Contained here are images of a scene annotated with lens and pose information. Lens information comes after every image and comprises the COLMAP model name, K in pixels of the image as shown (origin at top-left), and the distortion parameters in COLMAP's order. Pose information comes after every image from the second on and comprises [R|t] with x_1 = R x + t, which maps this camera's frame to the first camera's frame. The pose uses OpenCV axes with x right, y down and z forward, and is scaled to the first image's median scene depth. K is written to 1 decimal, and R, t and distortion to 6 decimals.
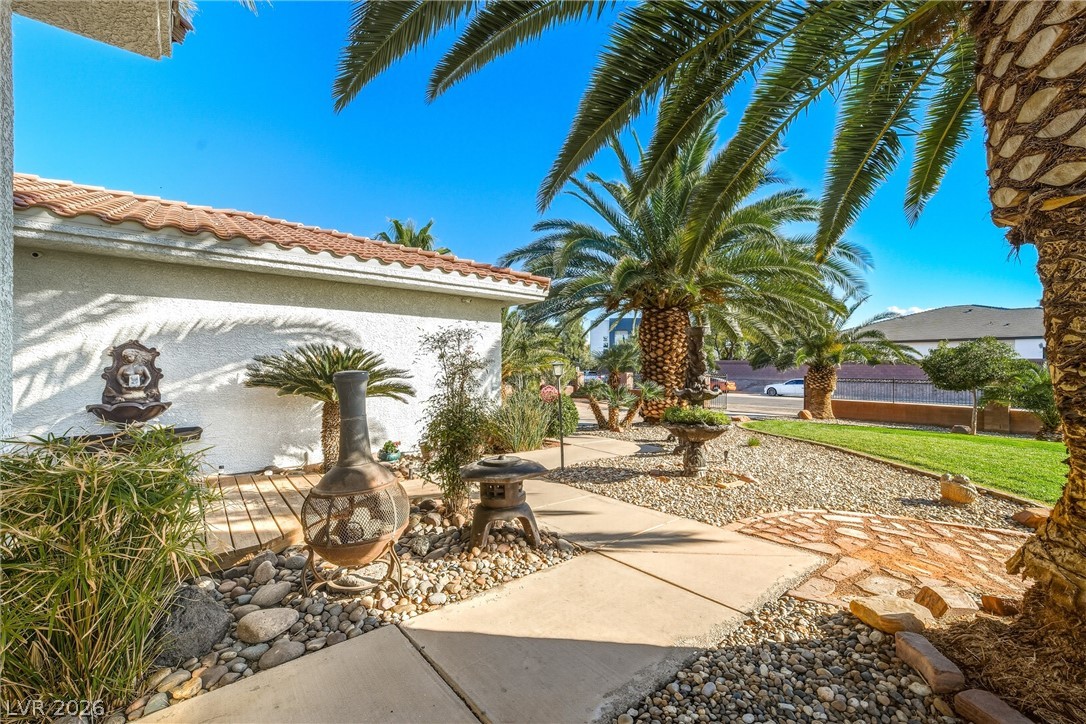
lens RADIAL K [[453.9, 0, 543.0], [0, 453.9, 362.0], [0, 0, 1]] dist [-0.009967, -0.000253]
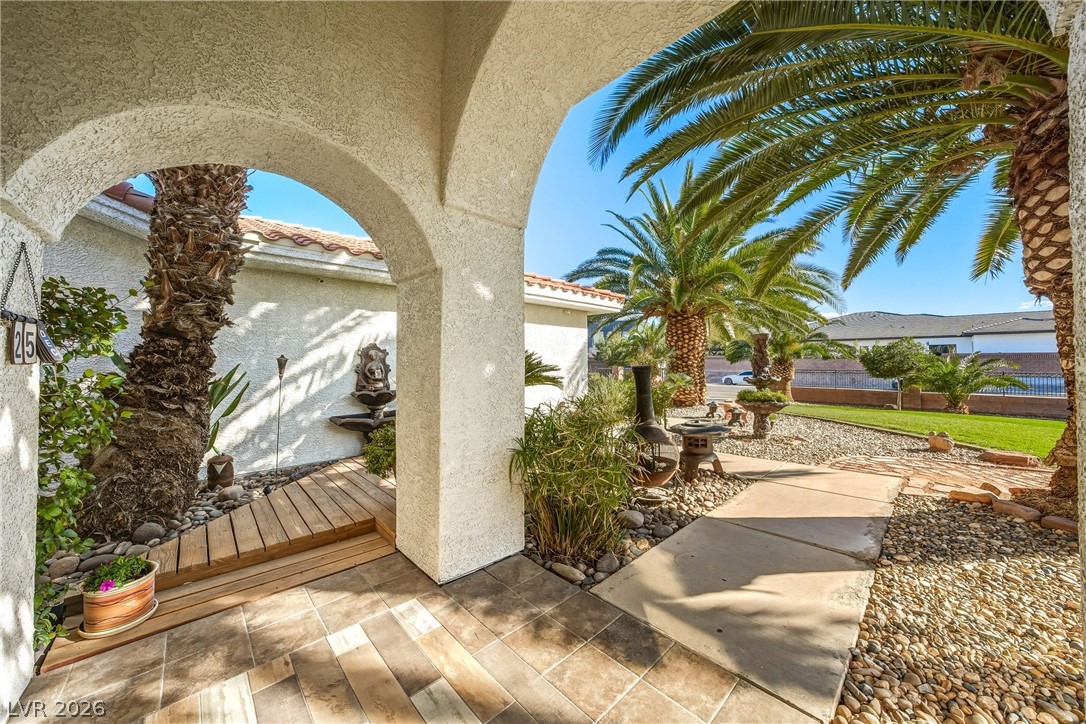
lens RADIAL K [[379.1, 0, 577.8], [0, 379.1, 351.0], [0, 0, 1]] dist [-0.026672, 0.006795]
pose [[0.996978, -0.003273, 0.077619, -0.363150], [0.004715, 0.999820, -0.018397, -0.003561], [-0.077545, 0.018707, 0.996813, -0.148043]]
